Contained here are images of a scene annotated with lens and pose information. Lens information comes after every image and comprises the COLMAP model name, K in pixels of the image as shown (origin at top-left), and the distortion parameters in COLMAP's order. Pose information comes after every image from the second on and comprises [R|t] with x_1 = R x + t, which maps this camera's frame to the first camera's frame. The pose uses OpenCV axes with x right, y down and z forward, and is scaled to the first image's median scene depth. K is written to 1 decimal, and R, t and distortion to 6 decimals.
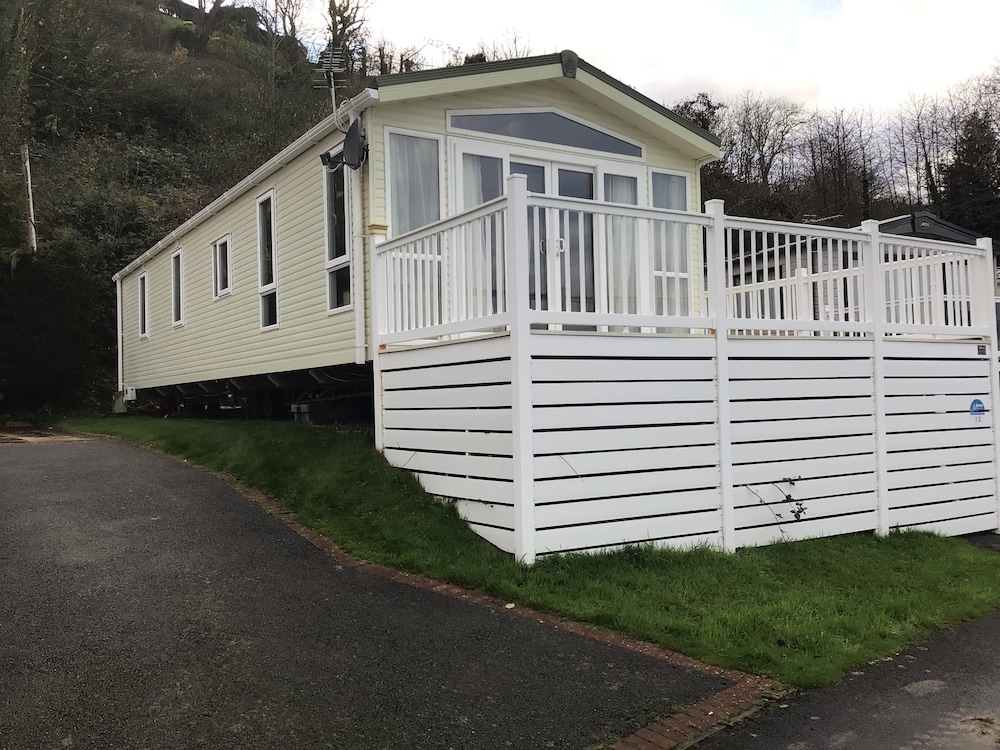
lens RADIAL K [[910.4, 0, 496.8], [0, 910.4, 371.7], [0, 0, 1]] dist [0.119033, -0.248686]
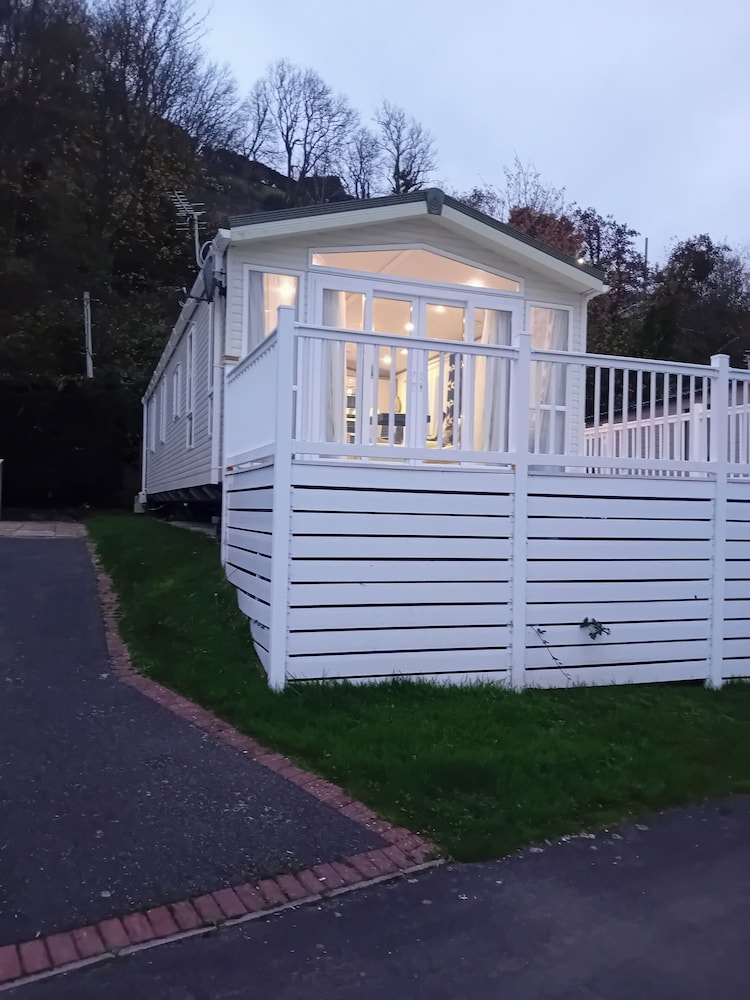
lens RADIAL K [[785.8, 0, 375.0], [0, 785.8, 500.0], [0, 0, 1]] dist [0.008979, -0.001366]
pose [[0.975380, 0.045559, -0.215775, 0.220709], [-0.041556, 0.998870, 0.023054, -0.017291], [0.216581, -0.013520, 0.976171, 0.119347]]
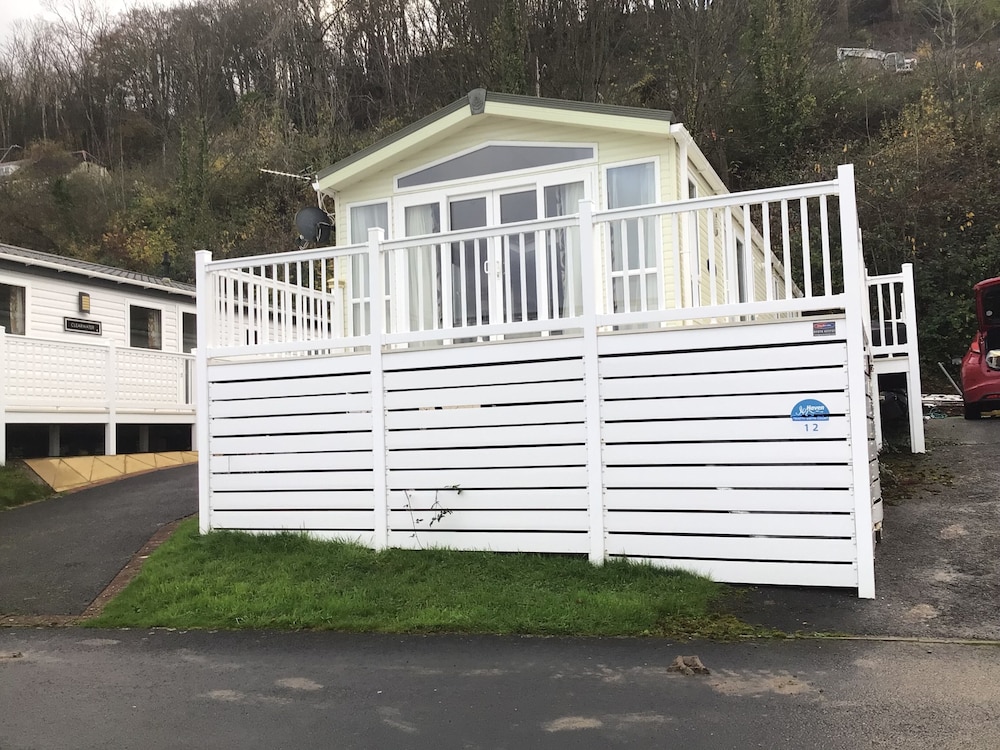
lens RADIAL K [[753.9, 0, 483.4], [0, 753.9, 369.7], [0, 0, 1]] dist [0.113176, -0.118302]
pose [[0.611256, -0.042880, -0.790270, 0.840629], [0.055332, 0.998403, -0.011375, 0.000056], [0.789496, -0.036775, 0.612653, 0.446118]]
